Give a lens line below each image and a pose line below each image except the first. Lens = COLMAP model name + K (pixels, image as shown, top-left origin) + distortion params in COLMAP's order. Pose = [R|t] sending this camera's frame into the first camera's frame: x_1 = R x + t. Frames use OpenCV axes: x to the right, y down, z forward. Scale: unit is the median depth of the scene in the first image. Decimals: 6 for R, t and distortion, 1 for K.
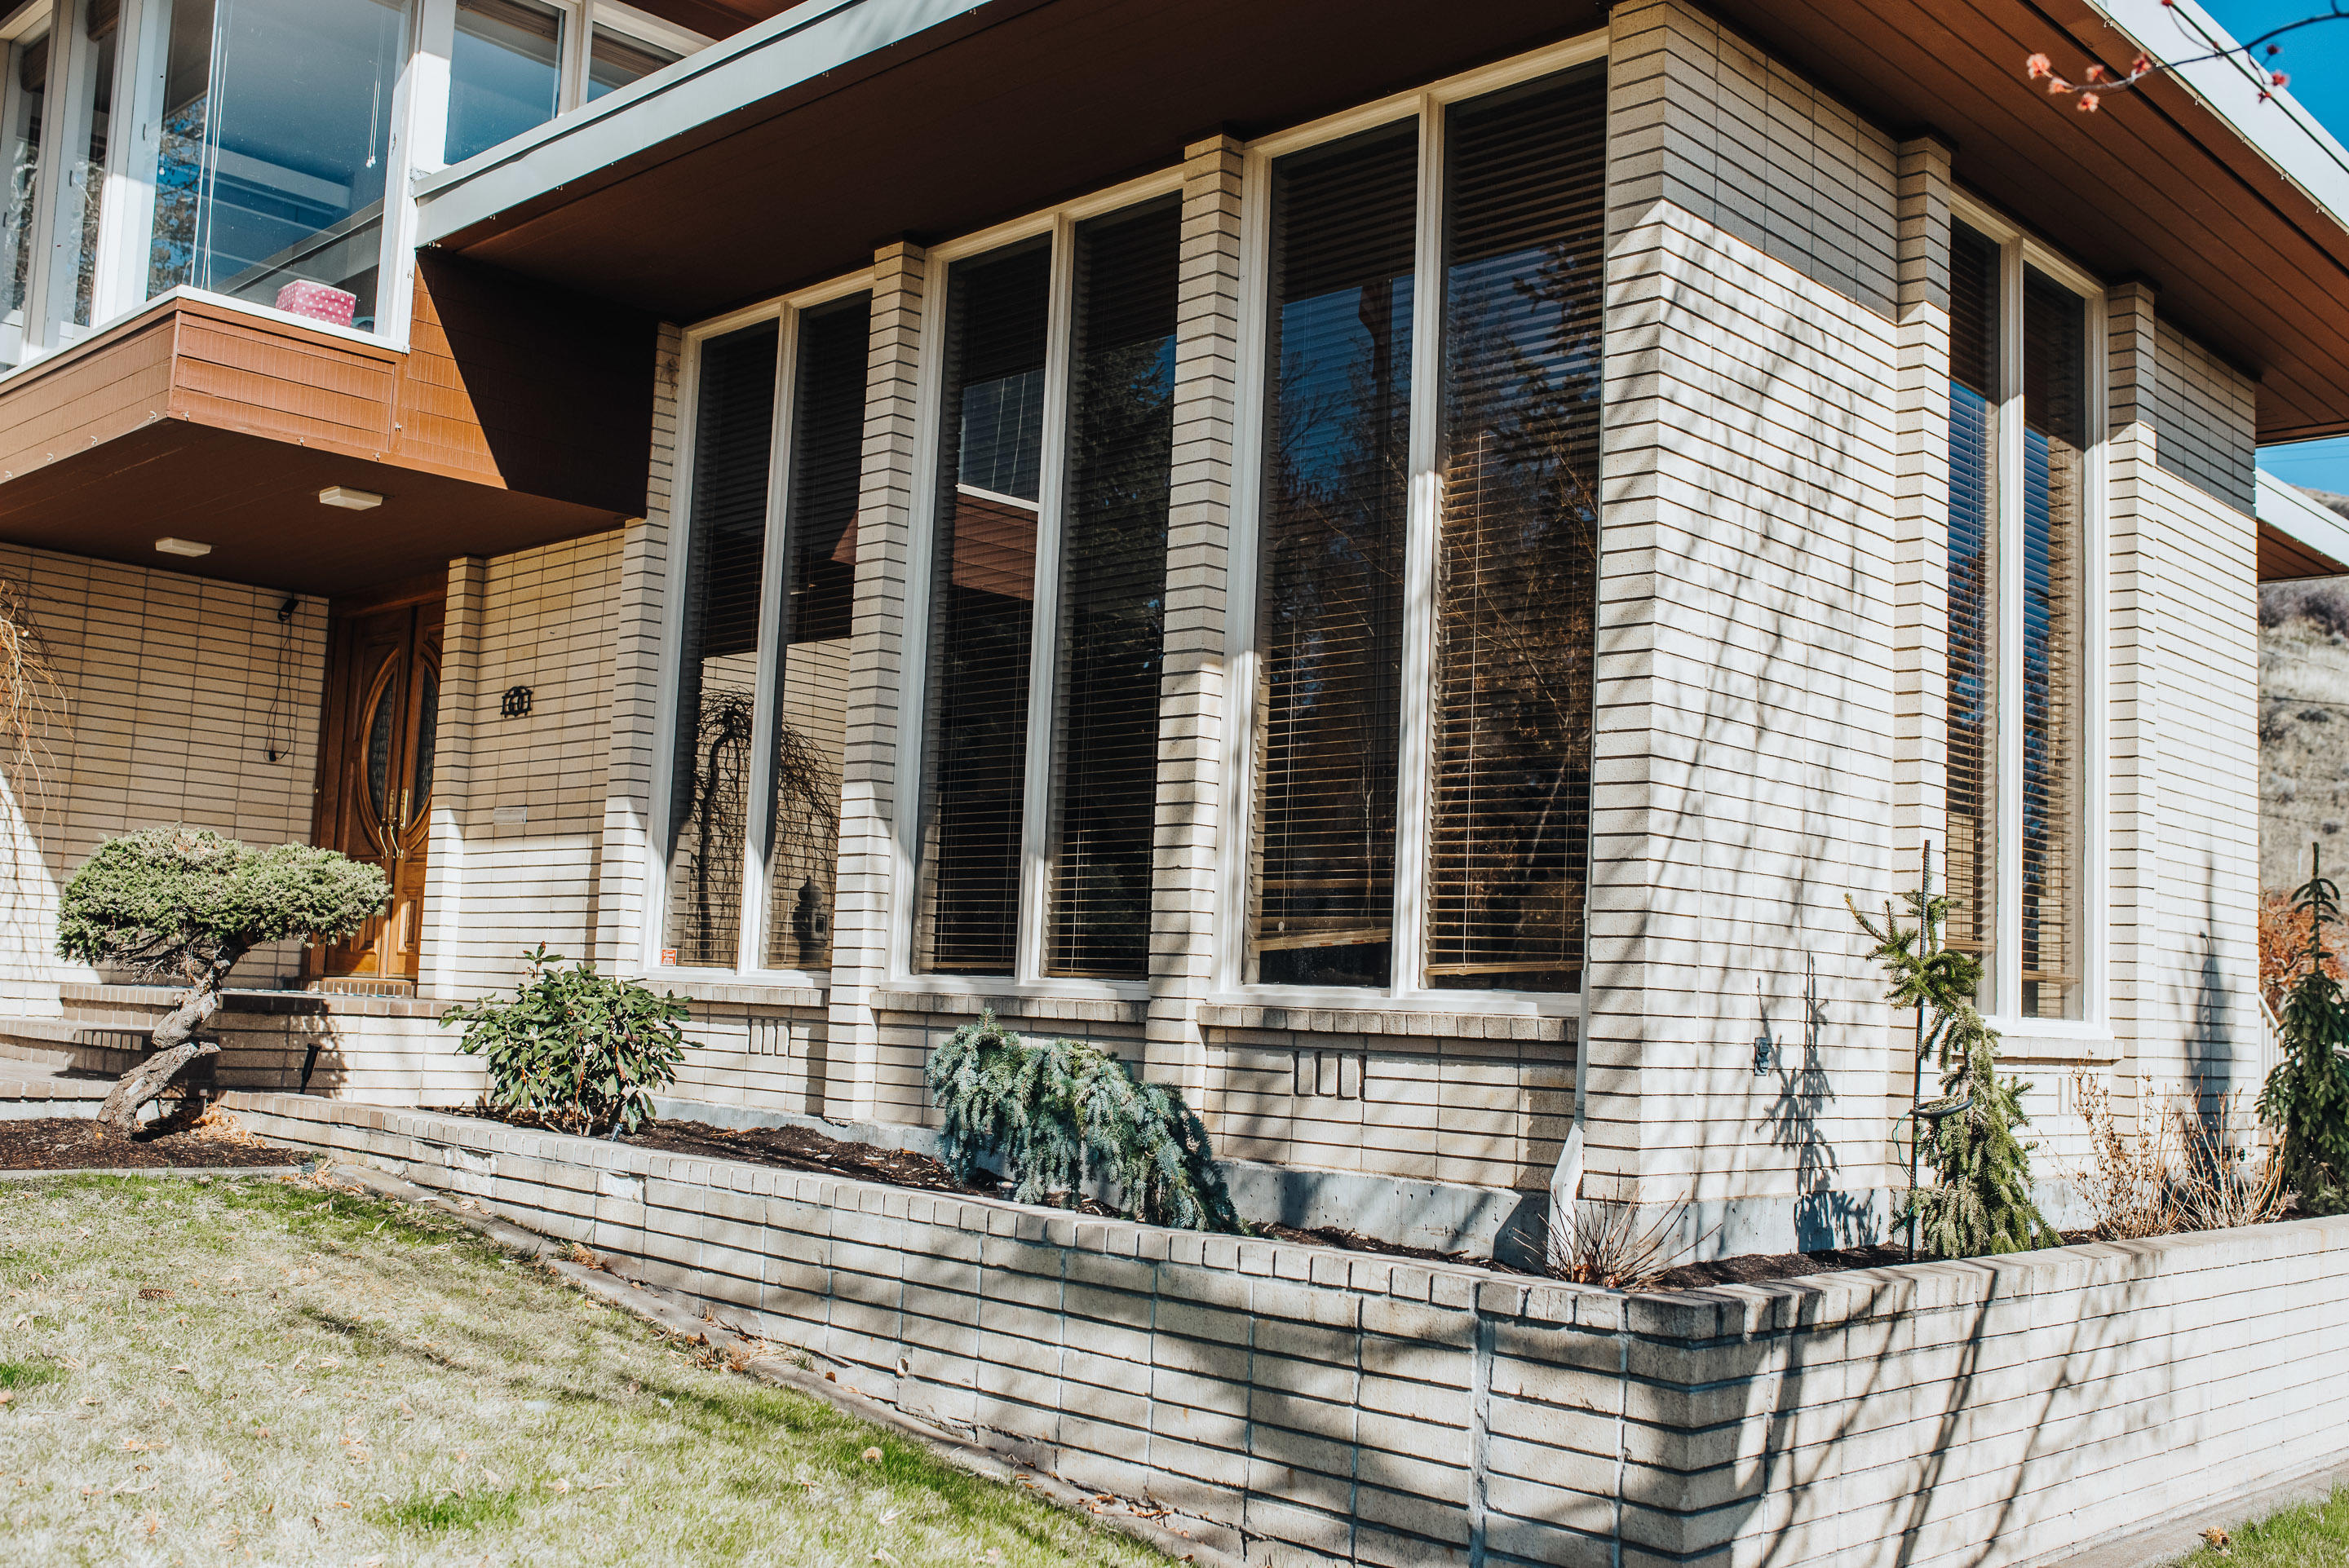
lens RADIAL K [[2237.5, 0, 1173.0], [0, 2237.5, 778.4], [0, 0, 1]] dist [-0.059057, 0.084422]
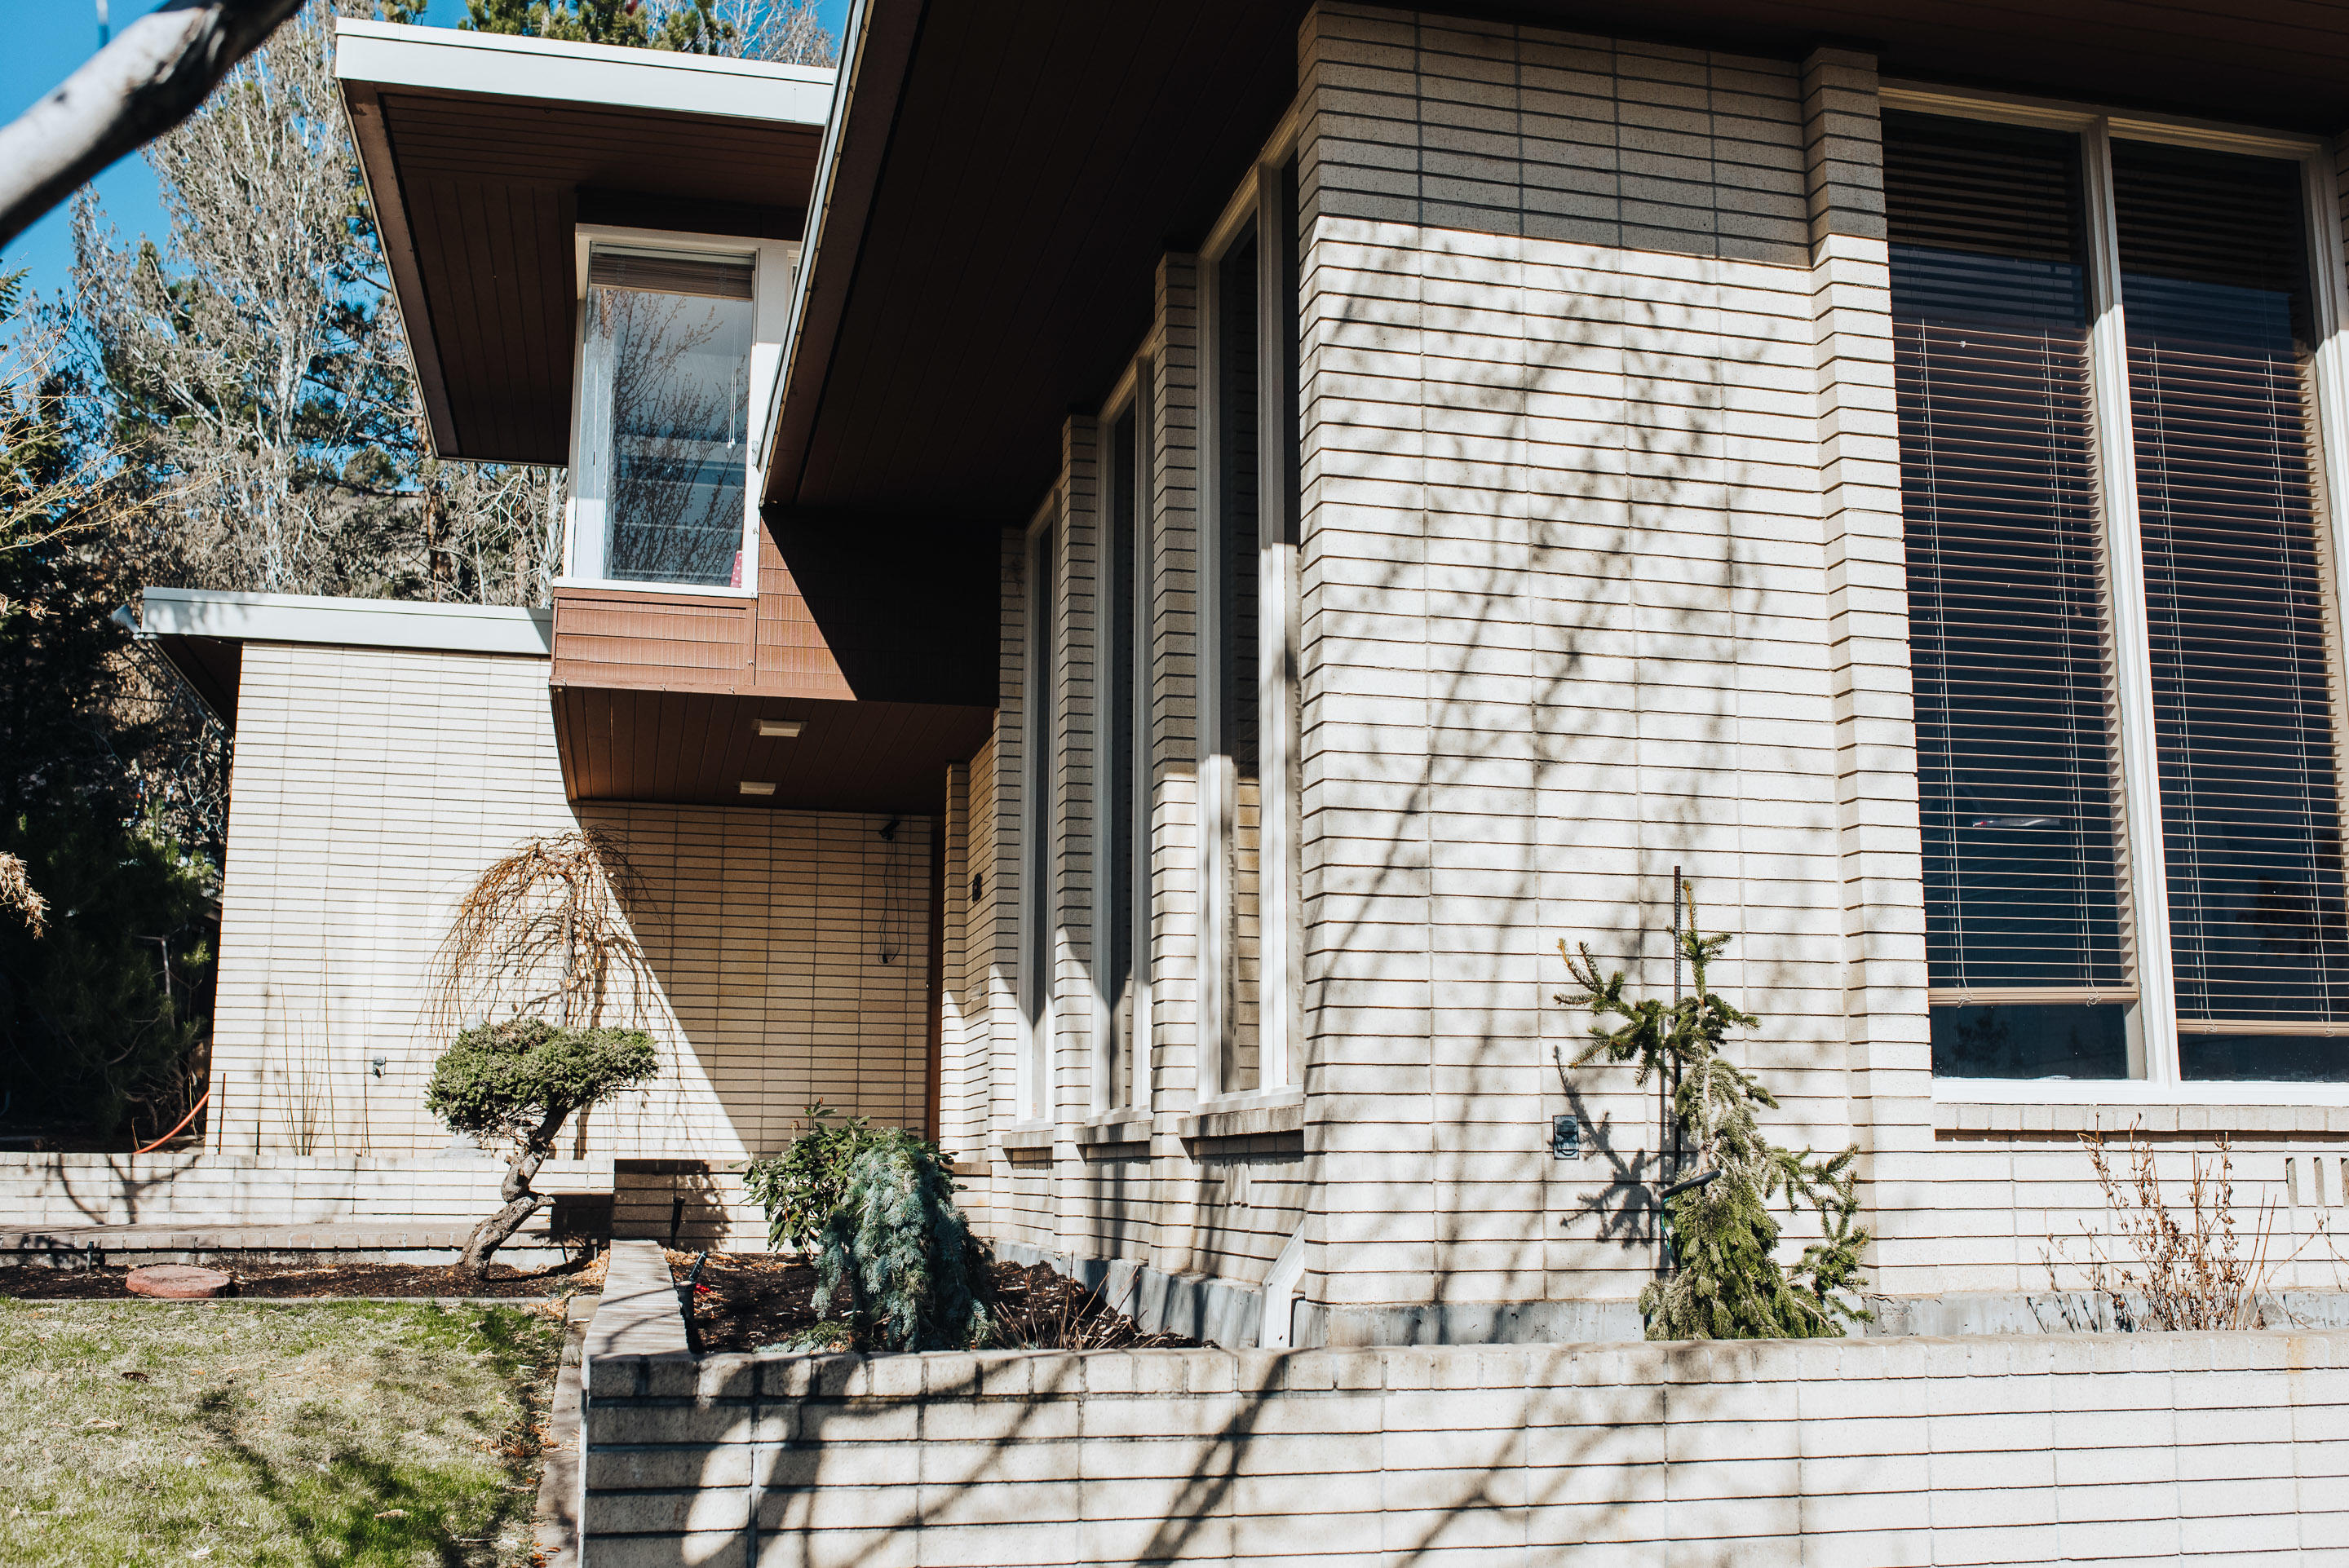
lens RADIAL K [[2237.5, 0, 1173.0], [0, 2237.5, 778.4], [0, 0, 1]] dist [-0.059057, 0.084422]
pose [[0.845755, -0.132253, -0.516921, 0.550738], [0.087788, 0.990083, -0.109677, 0.062820], [0.526300, 0.047381, 0.848978, 0.163593]]
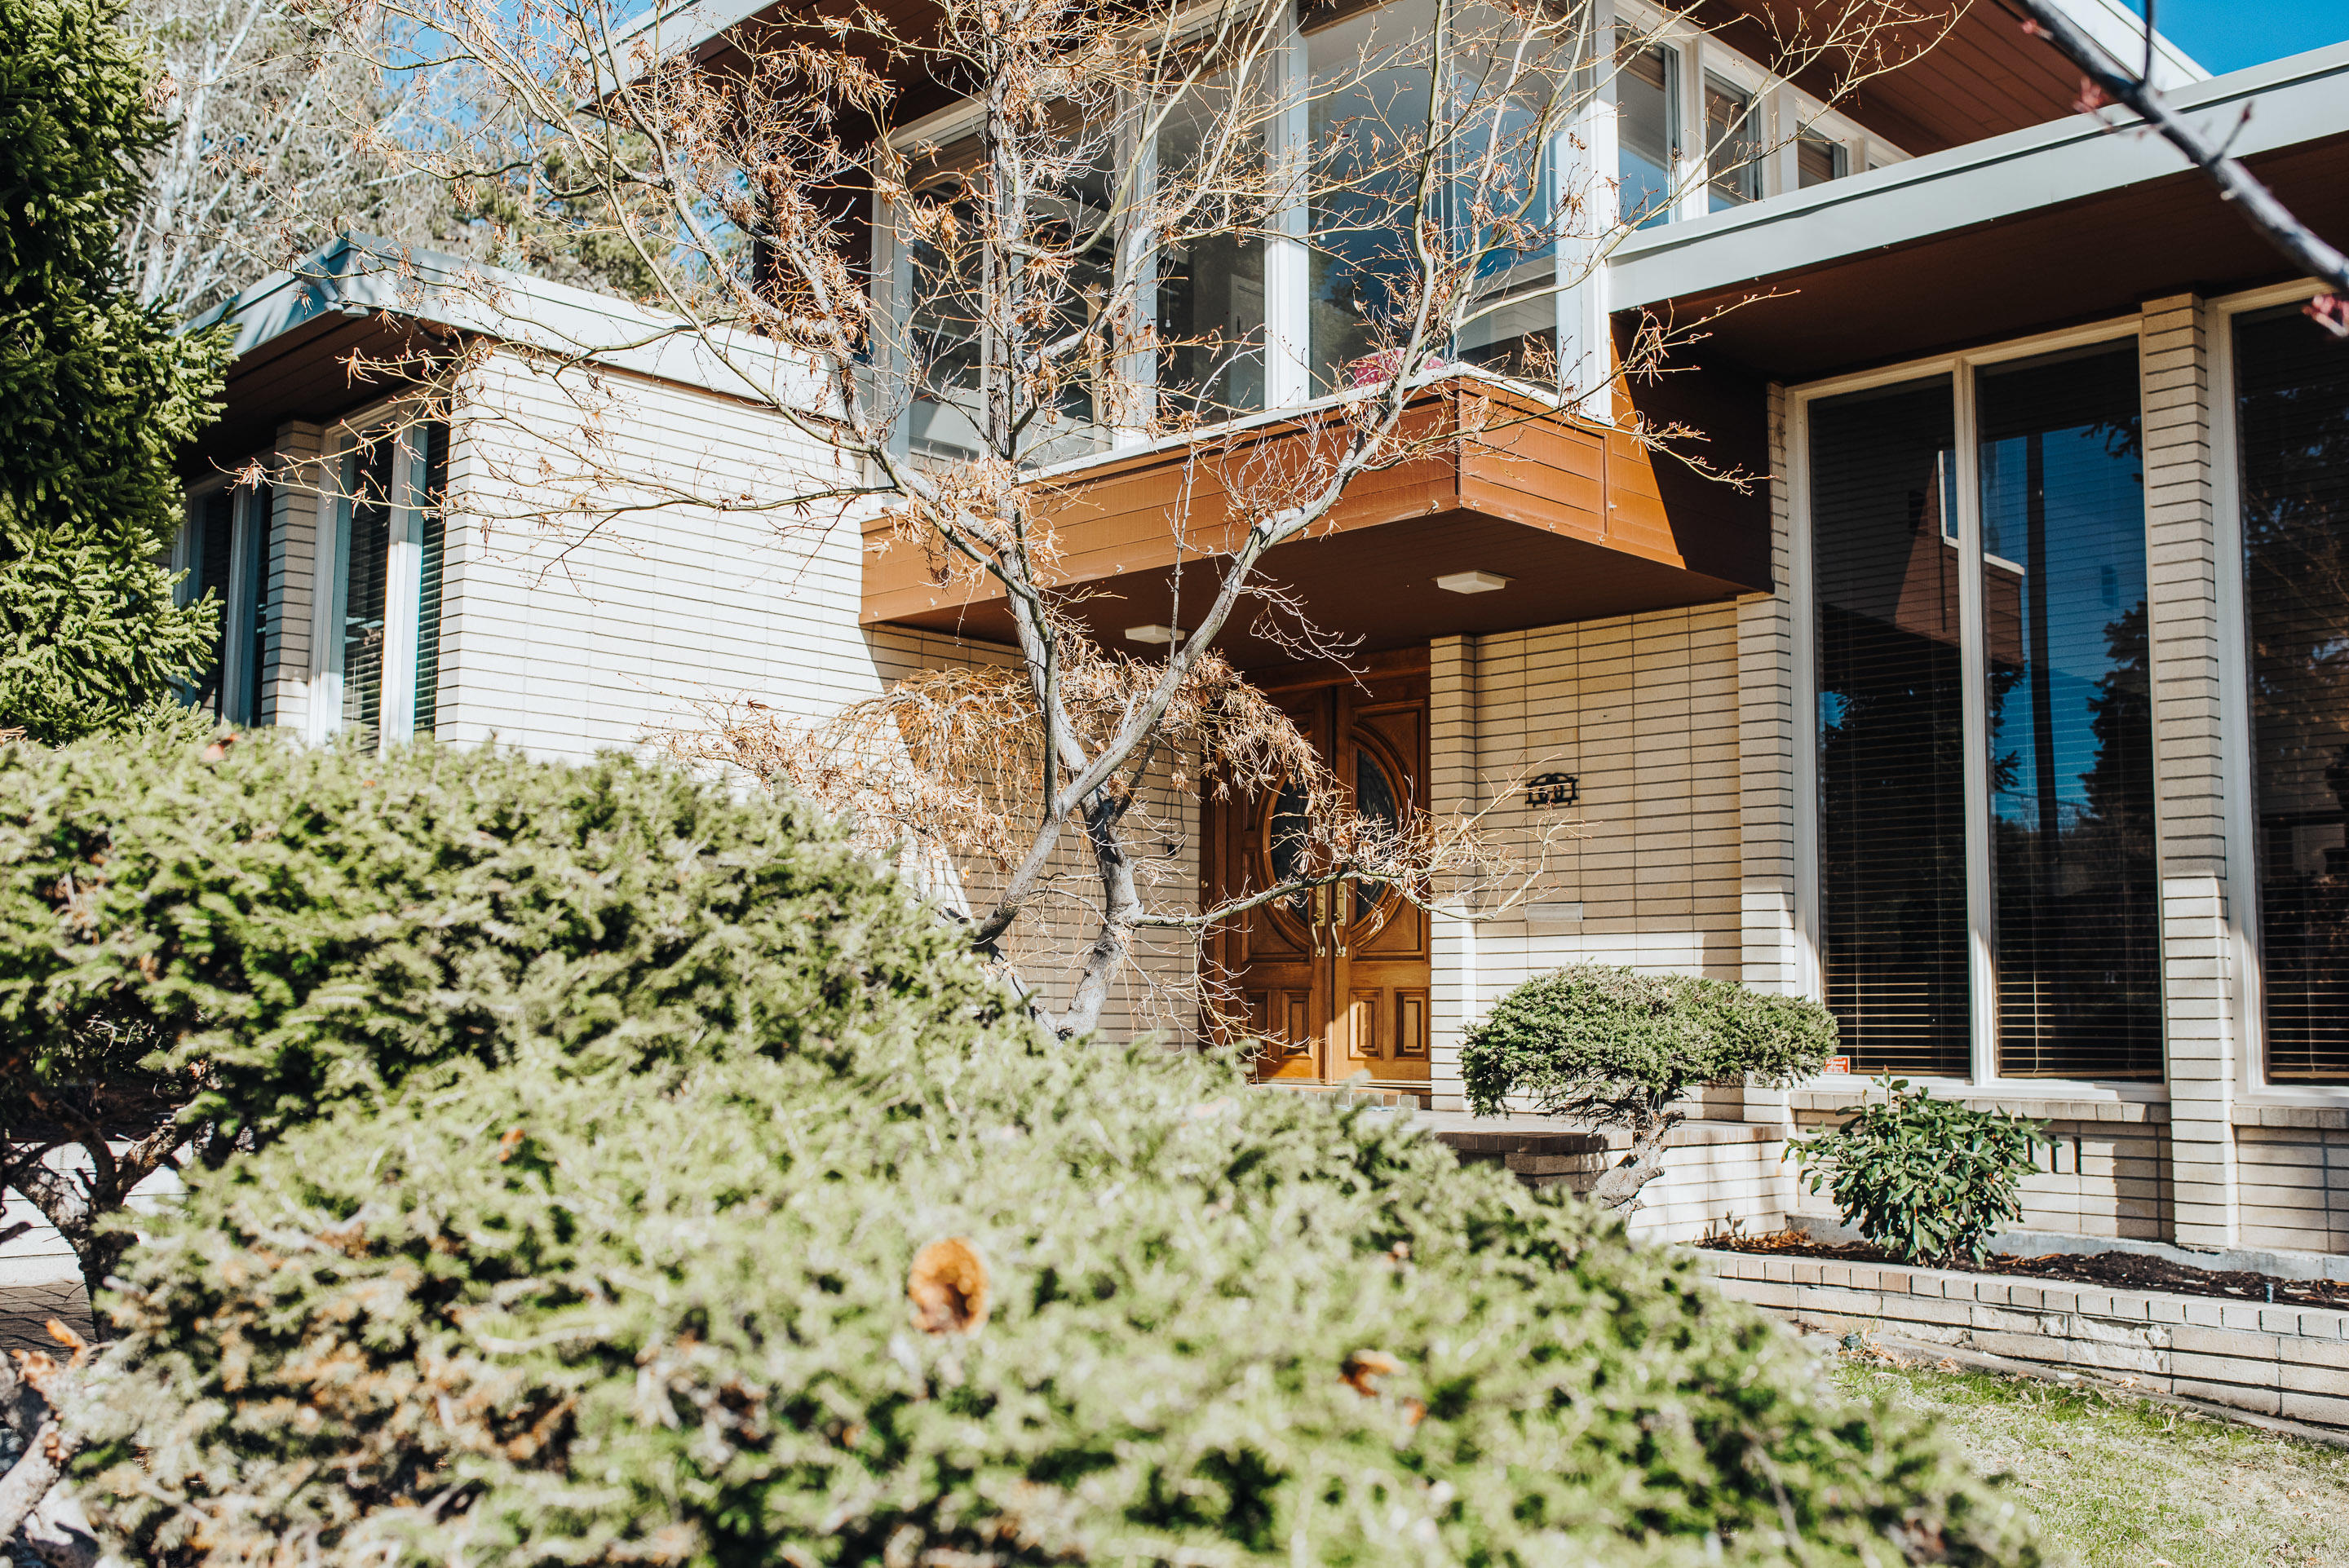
lens RADIAL K [[2237.5, 0, 1173.0], [0, 2237.5, 778.4], [0, 0, 1]] dist [-0.059057, 0.084422]
pose [[0.999409, -0.033275, -0.008673, -0.669013], [0.033224, 0.999430, -0.005914, -0.058709], [0.008865, 0.005622, 0.999945, 0.093701]]
